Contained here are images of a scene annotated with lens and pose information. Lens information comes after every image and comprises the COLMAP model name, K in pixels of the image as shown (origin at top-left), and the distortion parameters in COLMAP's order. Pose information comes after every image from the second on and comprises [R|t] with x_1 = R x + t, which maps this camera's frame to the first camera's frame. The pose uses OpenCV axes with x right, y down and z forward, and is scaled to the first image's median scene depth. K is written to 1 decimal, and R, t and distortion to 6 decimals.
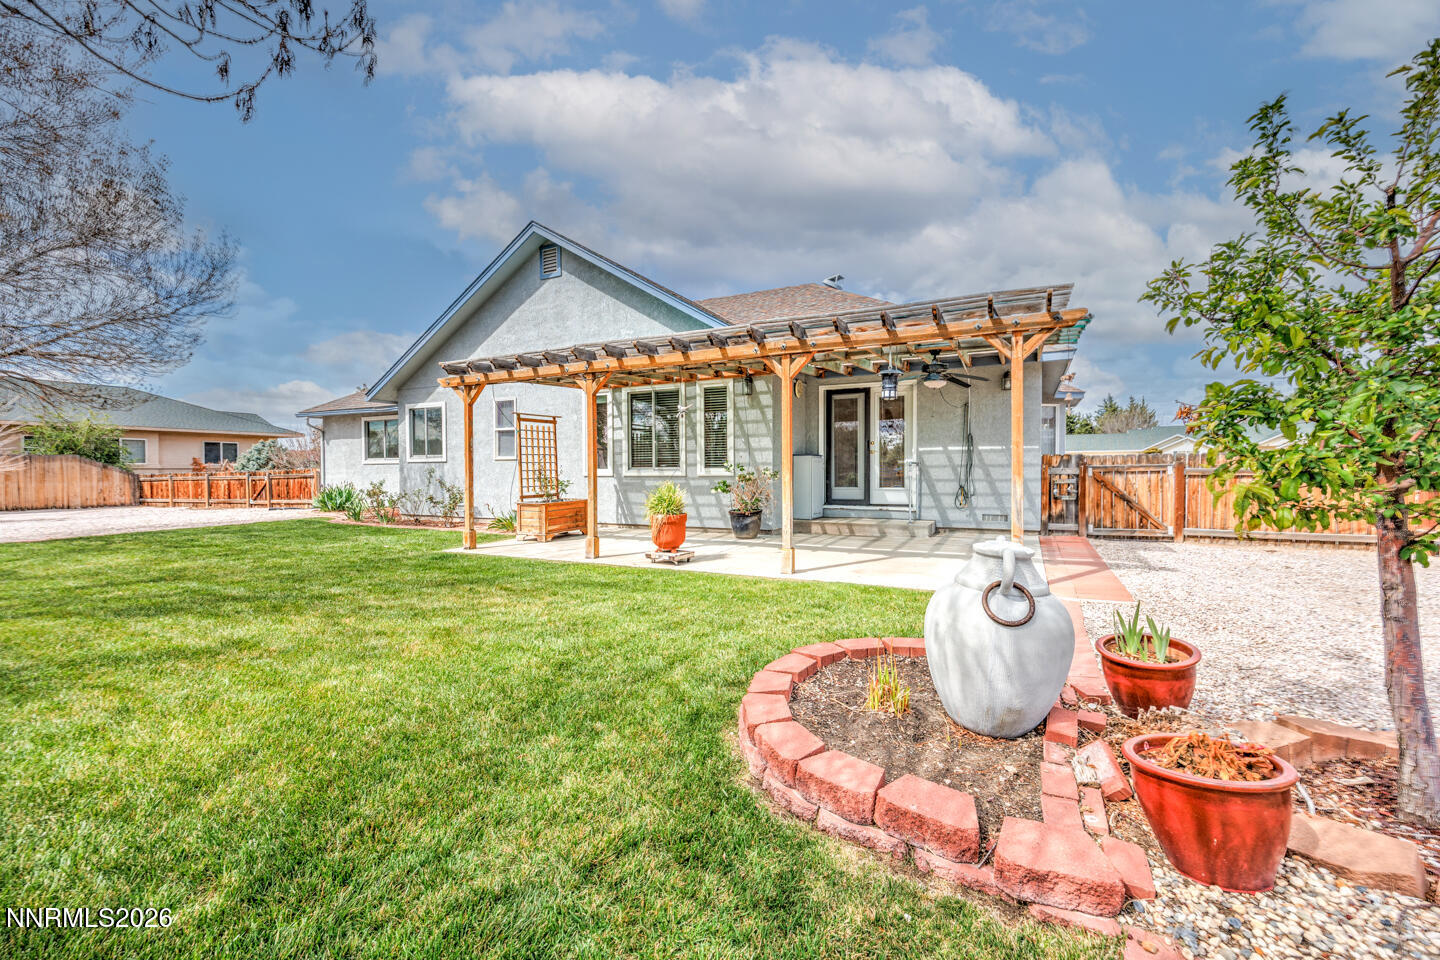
lens RADIAL K [[596.0, 0, 720.0], [0, 596.0, 480.0], [0, 0, 1]] dist [0.001357, 0.000091]
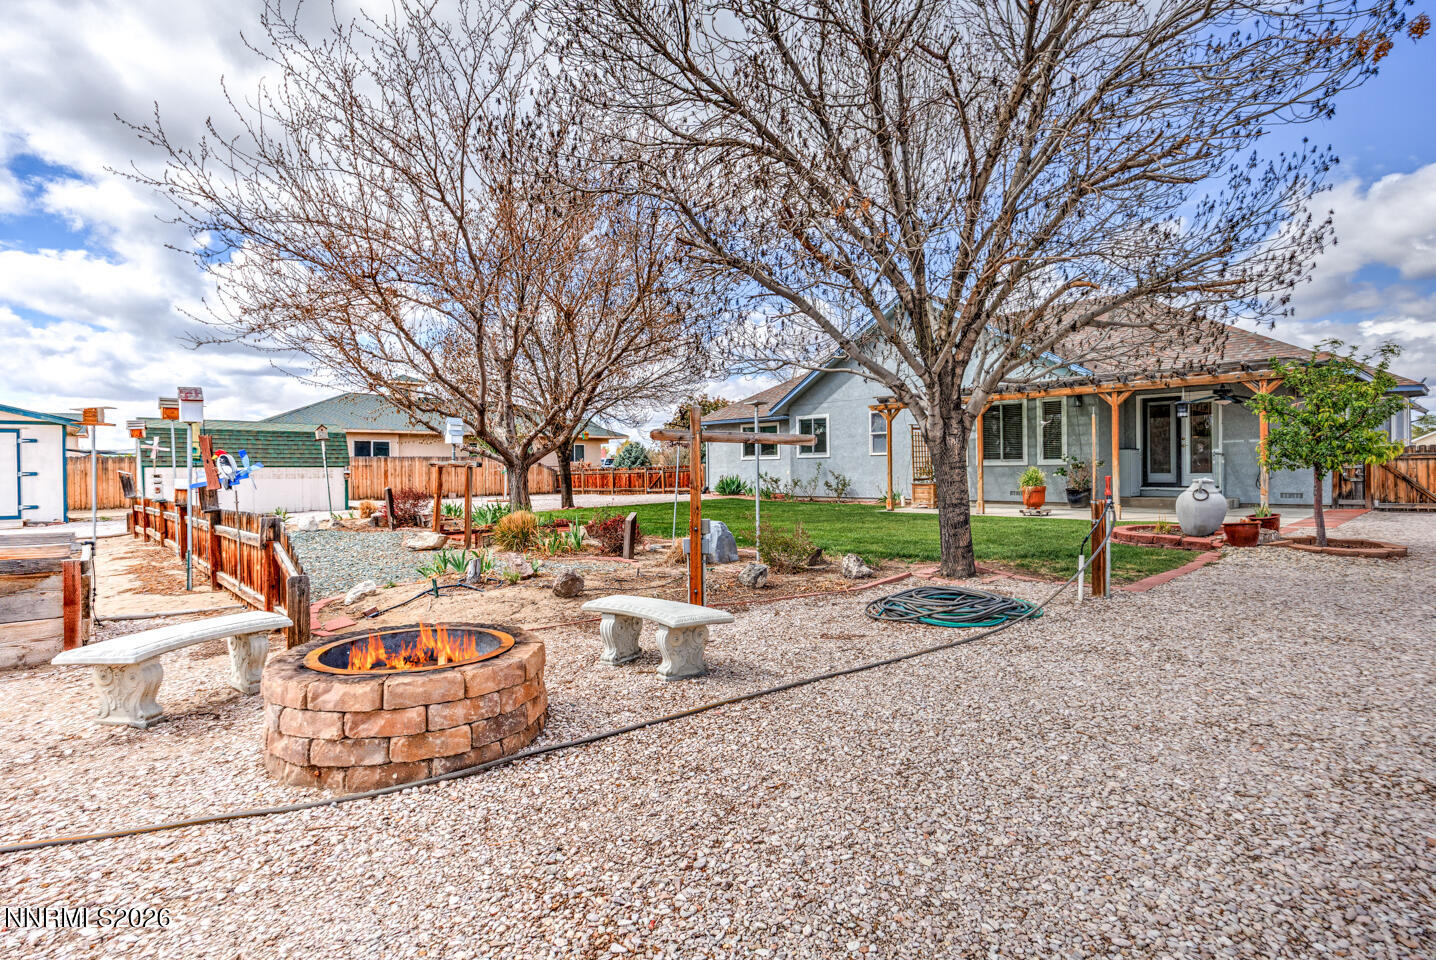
lens RADIAL K [[721.0, 0, 718.0], [0, 721.0, 480.0], [0, 0, 1]] dist [-0.002167, -0.000980]
pose [[0.934951, 0.000594, -0.354776, -0.142683], [-0.000595, 1.000000, 0.000105, 0.028977], [0.354776, 0.000113, 0.934951, -0.868320]]
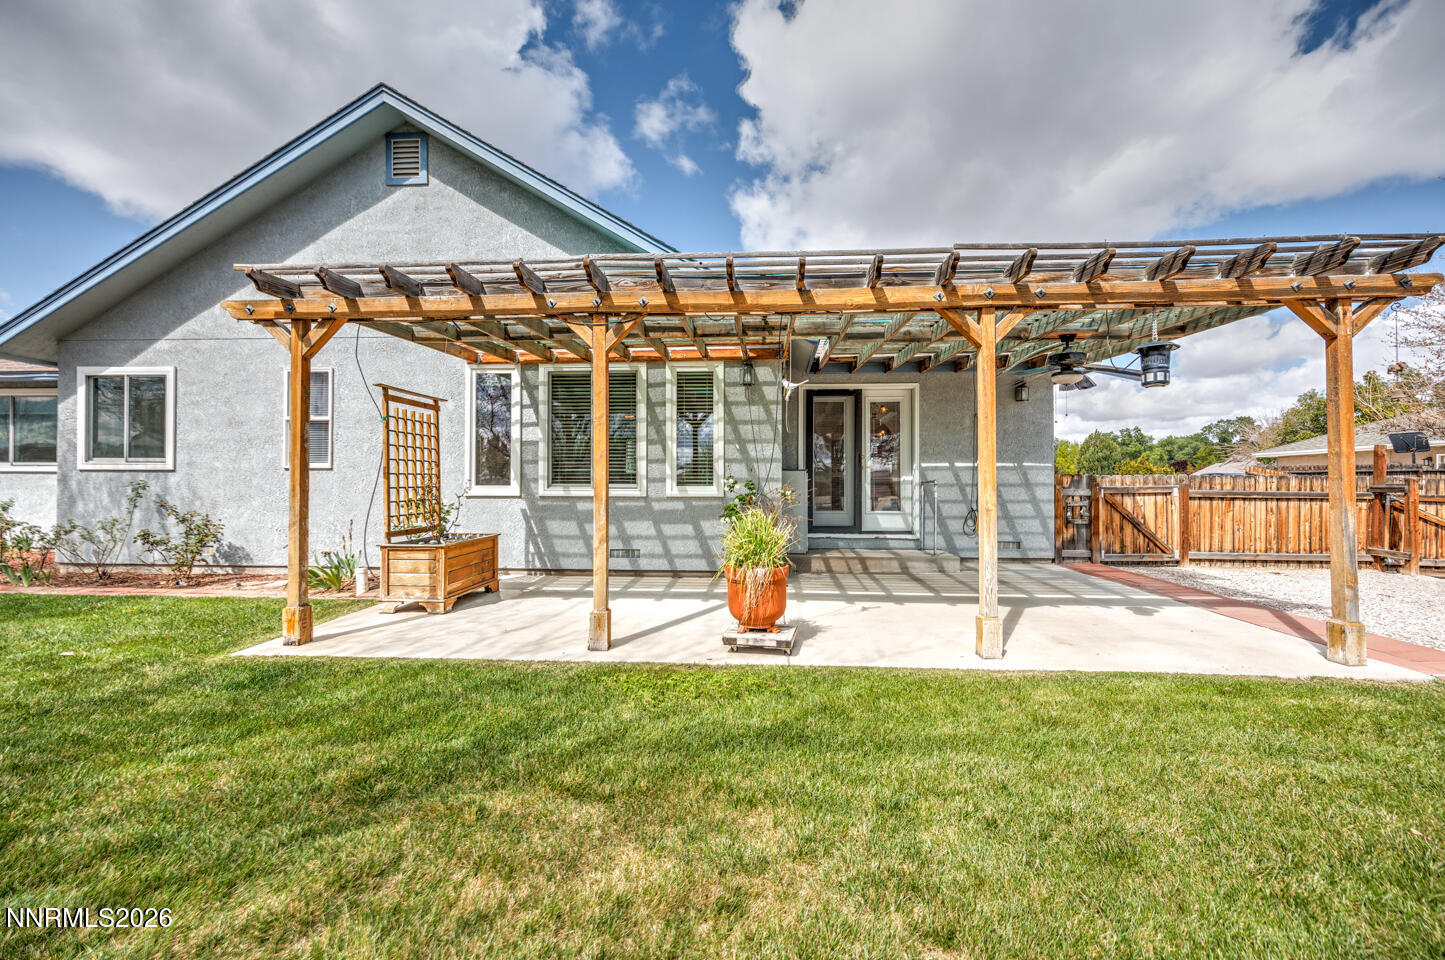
lens RADIAL K [[578.2, 0, 722.5], [0, 578.2, 480.0], [0, 0, 1]] dist [0.006485, -0.000150]
pose [[0.921393, 0.011788, 0.388453, -0.247631], [-0.000854, 0.999599, -0.028309, -0.007339], [-0.388631, 0.025752, 0.921033, 0.358577]]
